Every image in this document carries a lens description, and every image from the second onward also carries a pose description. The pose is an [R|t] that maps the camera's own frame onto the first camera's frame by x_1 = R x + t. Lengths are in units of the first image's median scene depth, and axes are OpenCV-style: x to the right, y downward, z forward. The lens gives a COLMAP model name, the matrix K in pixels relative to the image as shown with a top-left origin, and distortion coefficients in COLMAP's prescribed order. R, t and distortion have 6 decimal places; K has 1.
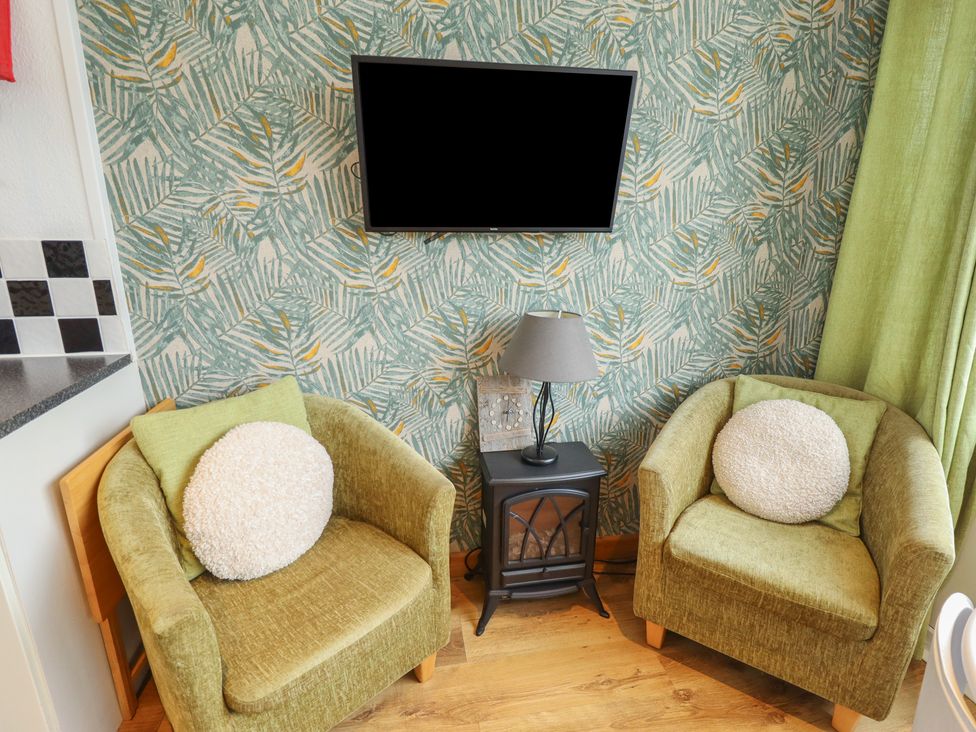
lens RADIAL K [[517.7, 0, 503.0], [0, 517.7, 360.1], [0, 0, 1]] dist [-0.002354, -0.011822]
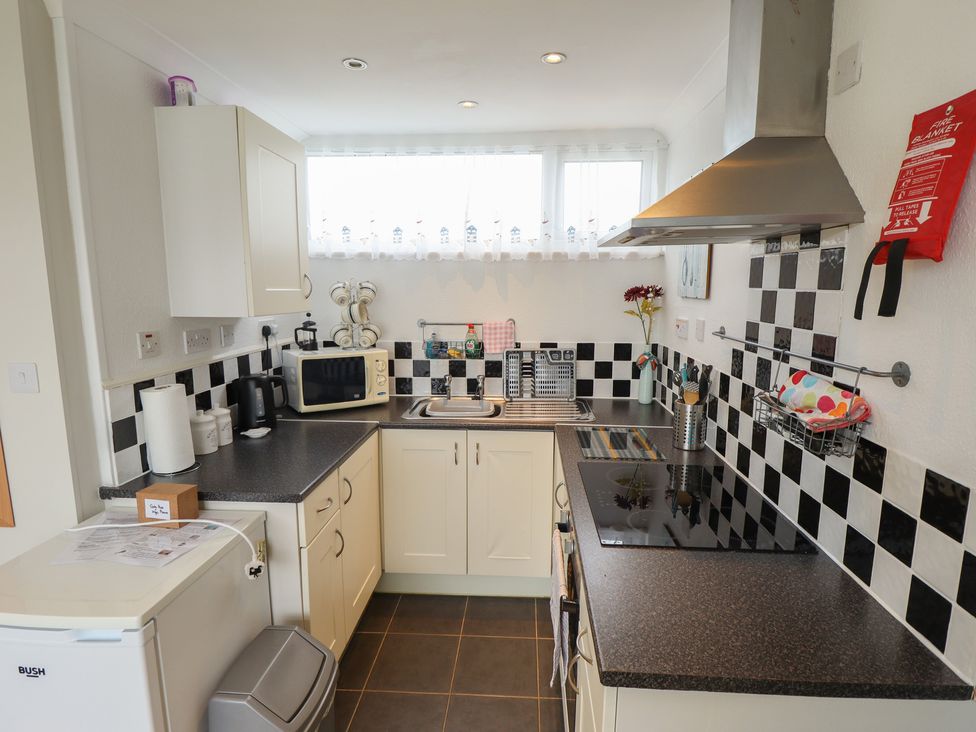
lens RADIAL K [[517.7, 0, 496.8], [0, 517.7, 362.8], [0, 0, 1]] dist [-0.002354, -0.011822]
pose [[-0.250526, 0.119326, -0.960728, -0.090706], [-0.283482, 0.939834, 0.190654, -0.305342], [0.925675, 0.320113, -0.201626, 0.501664]]
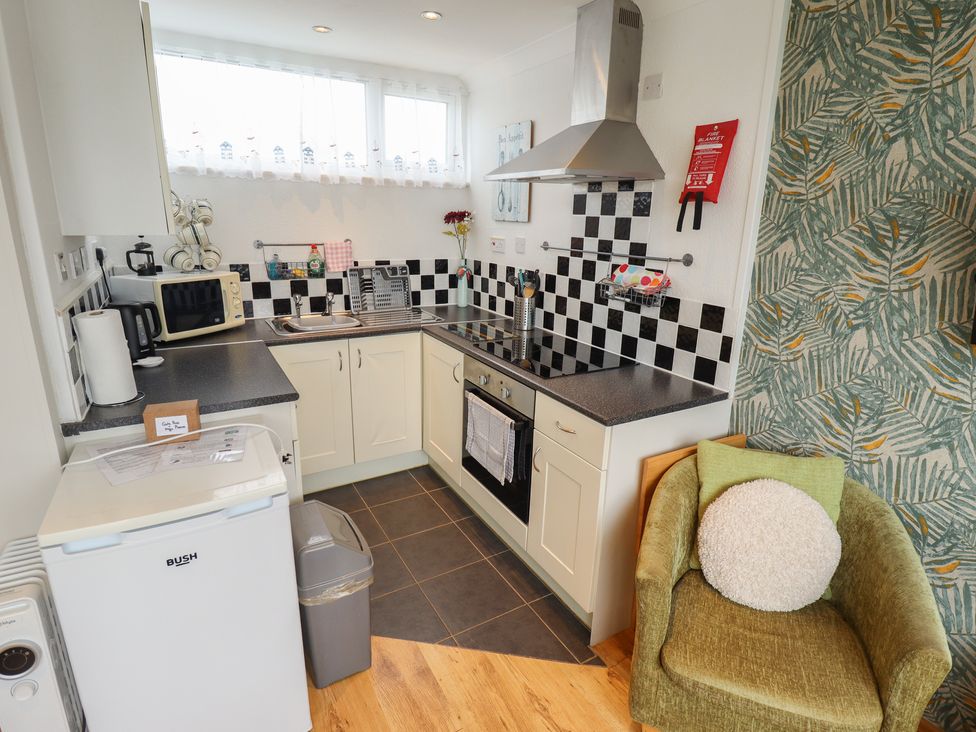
lens RADIAL K [[517.7, 0, 498.7], [0, 517.7, 358.3], [0, 0, 1]] dist [-0.002354, -0.011822]
pose [[0.338578, 0.236739, -0.910670, 0.267365], [-0.285558, 0.948038, 0.140286, -0.113165], [0.896561, 0.212551, 0.388588, -0.068125]]
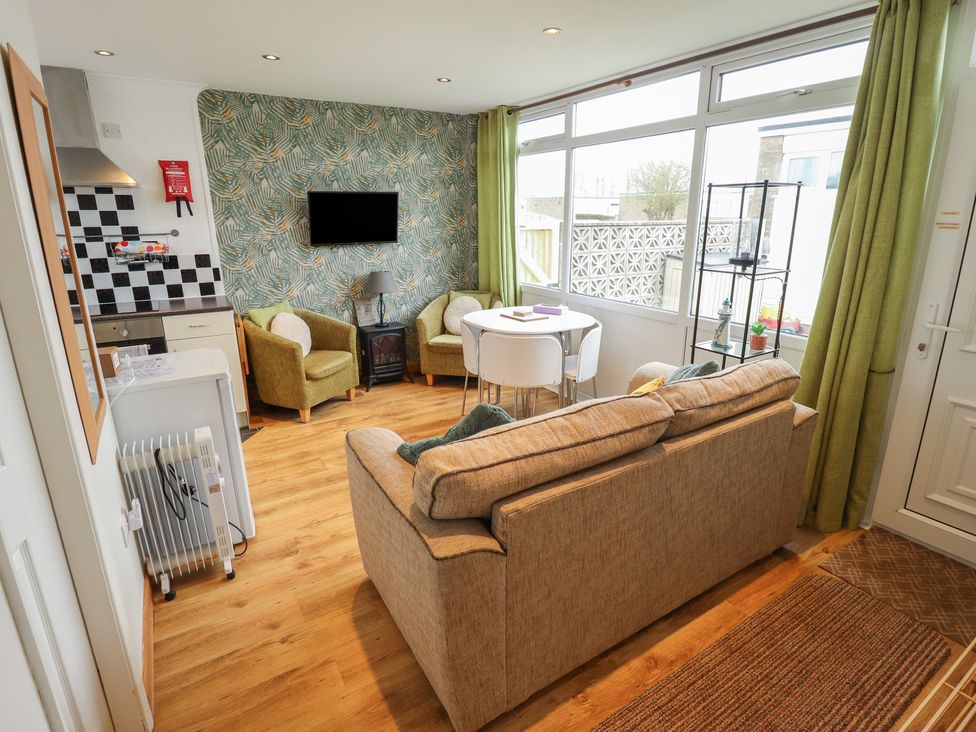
lens RADIAL K [[517.7, 0, 504.4], [0, 517.7, 365.0], [0, 0, 1]] dist [-0.002354, -0.011822]
pose [[0.933071, -0.123947, 0.337663, -0.313013], [0.121799, 0.992170, 0.027630, 0.452946], [-0.338444, 0.015347, 0.940861, -2.036923]]
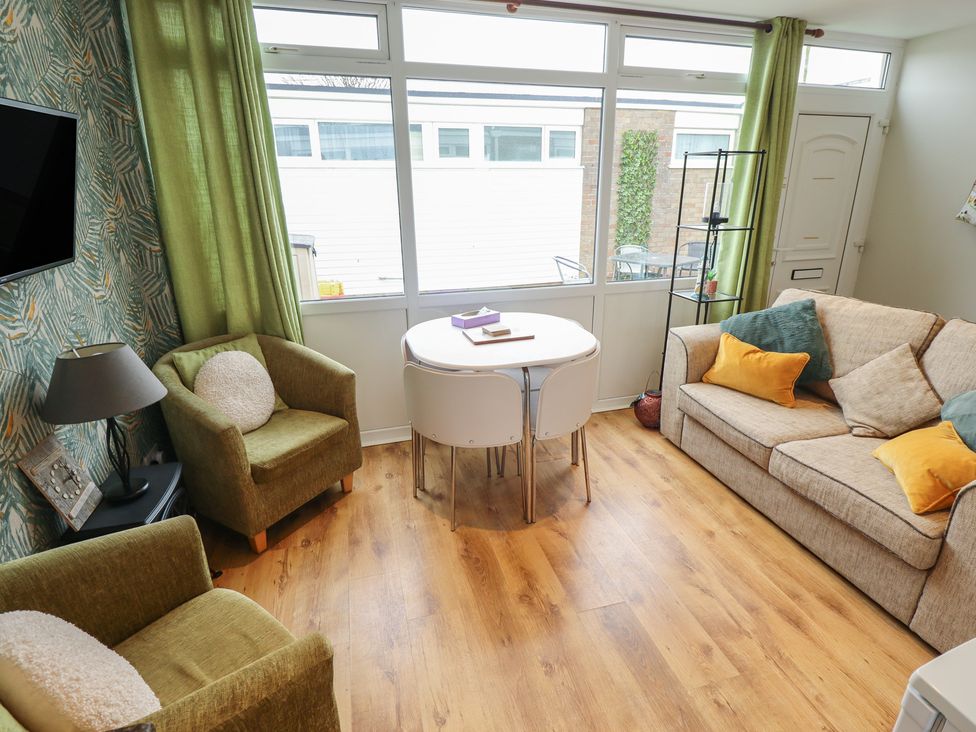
lens RADIAL K [[517.7, 0, 498.0], [0, 517.7, 364.6], [0, 0, 1]] dist [-0.002354, -0.011822]
pose [[-0.097712, -0.345490, 0.933321, -0.940101], [0.281893, 0.889794, 0.358890, -0.207027], [-0.954457, 0.298165, 0.010448, 0.278511]]
